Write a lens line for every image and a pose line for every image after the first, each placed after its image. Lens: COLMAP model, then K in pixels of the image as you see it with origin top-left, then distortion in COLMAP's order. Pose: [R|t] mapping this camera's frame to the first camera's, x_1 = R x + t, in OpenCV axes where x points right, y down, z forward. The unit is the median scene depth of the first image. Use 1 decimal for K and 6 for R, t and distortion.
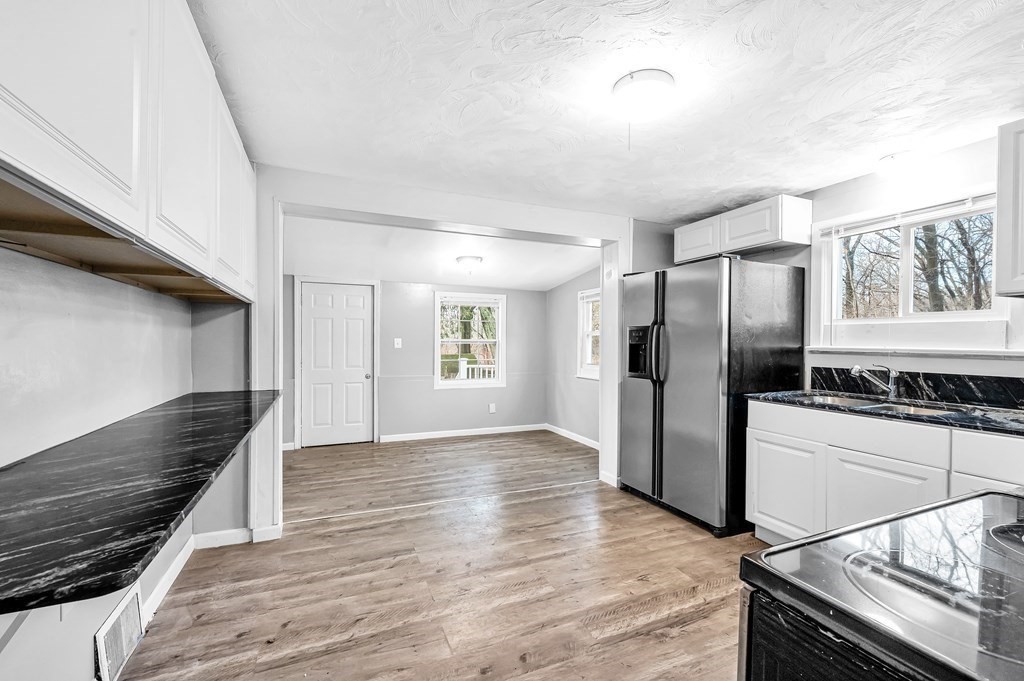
lens RADIAL K [[419.2, 0, 557.2], [0, 419.2, 346.1], [0, 0, 1]] dist [-0.000968, 0.000577]
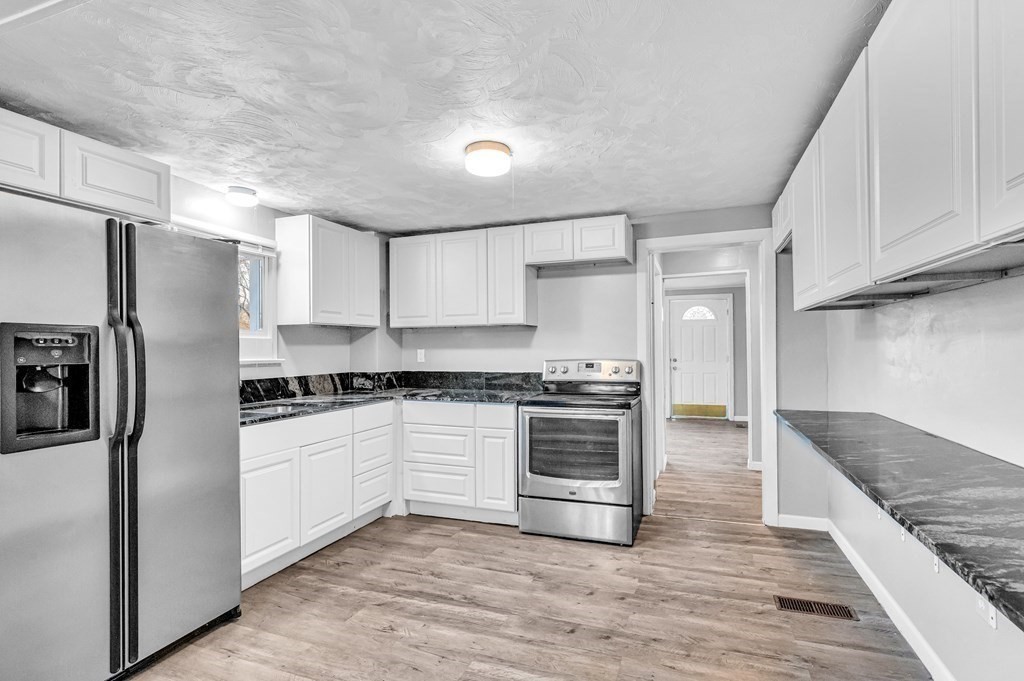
lens RADIAL K [[526.7, 0, 494.1], [0, 526.7, 343.8], [0, 0, 1]] dist [-0.006230, 0.002393]
pose [[-0.650882, 0.006609, 0.759150, -0.837003], [0.011691, 0.999931, 0.001318, -0.039465], [-0.759089, 0.009733, -0.650914, 1.678603]]
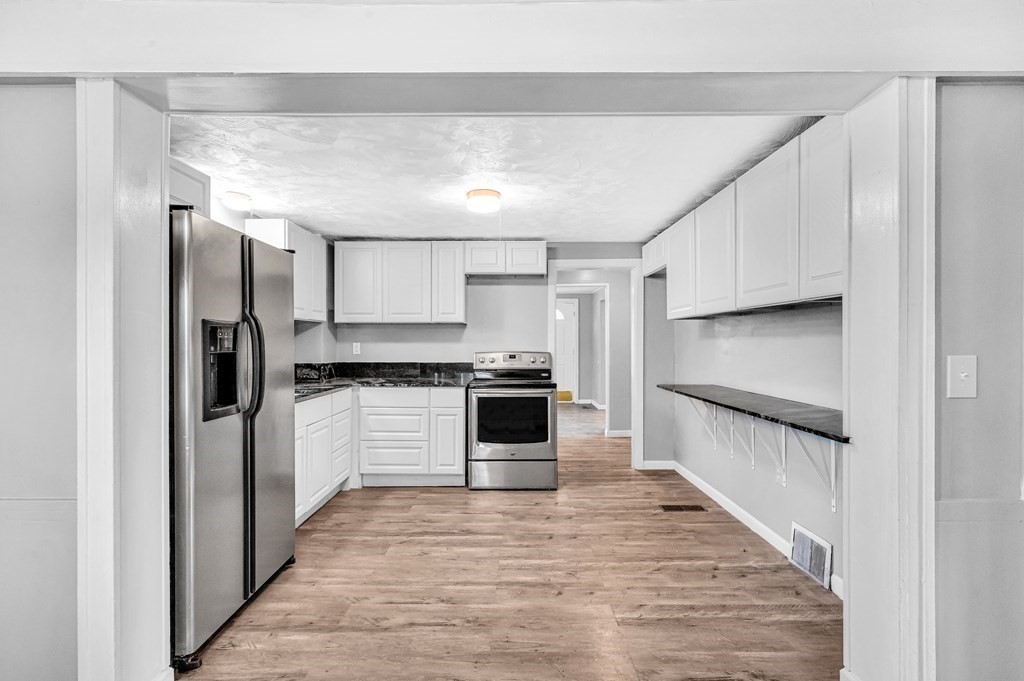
lens RADIAL K [[526.7, 0, 512.5], [0, 526.7, 341.9], [0, 0, 1]] dist [-0.006230, 0.002393]
pose [[-0.878283, -0.005938, 0.478105, -0.759996], [-0.001069, 0.999945, 0.010455, -0.047120], [-0.478141, 0.008672, -0.878240, 2.336654]]
